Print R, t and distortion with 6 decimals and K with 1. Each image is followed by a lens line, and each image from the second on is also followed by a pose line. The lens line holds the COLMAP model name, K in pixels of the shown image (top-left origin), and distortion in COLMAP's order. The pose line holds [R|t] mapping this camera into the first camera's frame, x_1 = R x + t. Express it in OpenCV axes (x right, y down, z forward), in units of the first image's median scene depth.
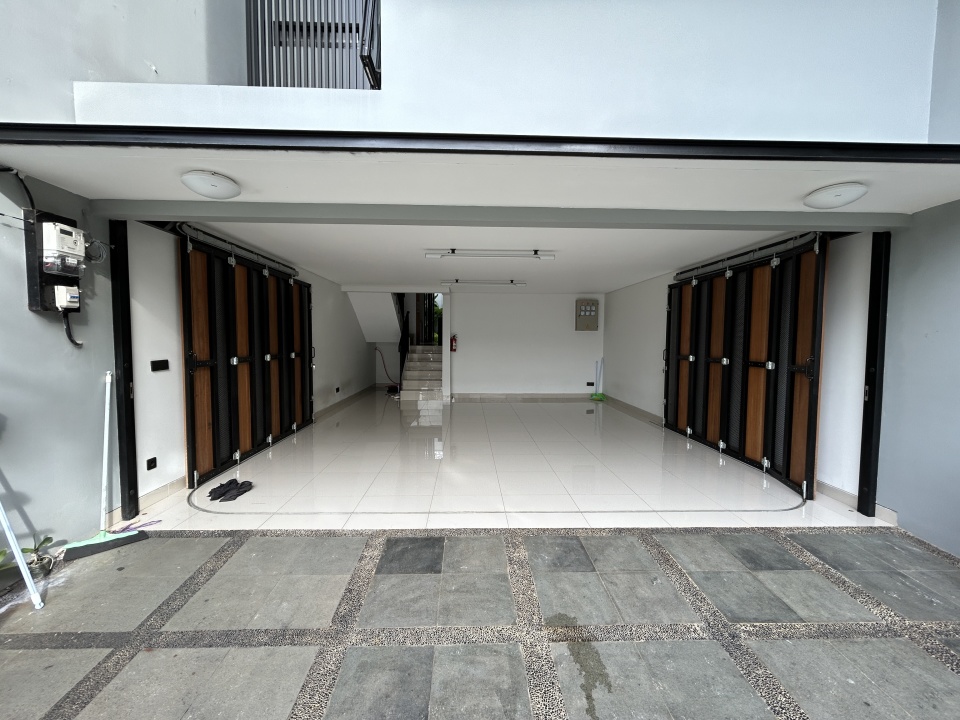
lens RADIAL K [[391.6, 0, 478.1], [0, 391.6, 358.3], [0, 0, 1]] dist [-0.001073, 0.000382]
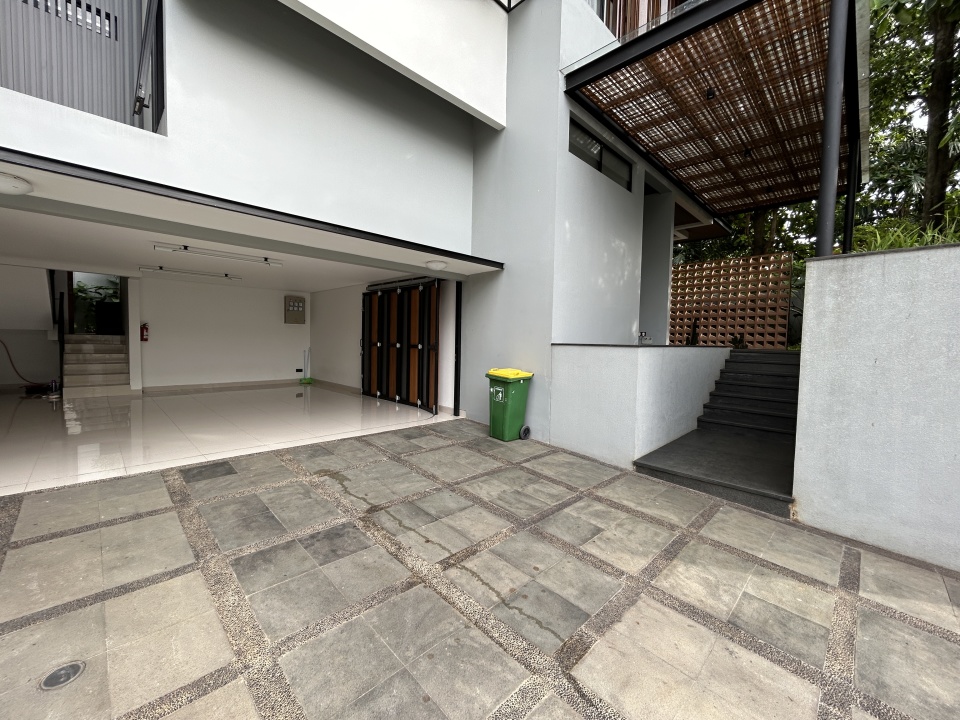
lens RADIAL K [[391.6, 0, 478.1], [0, 391.6, 358.3], [0, 0, 1]] dist [-0.001073, 0.000382]
pose [[0.731807, -0.023436, 0.681109, -0.257551], [0.016653, 0.999725, 0.016506, 0.045903], [-0.681309, -0.000737, 0.731996, -0.460224]]
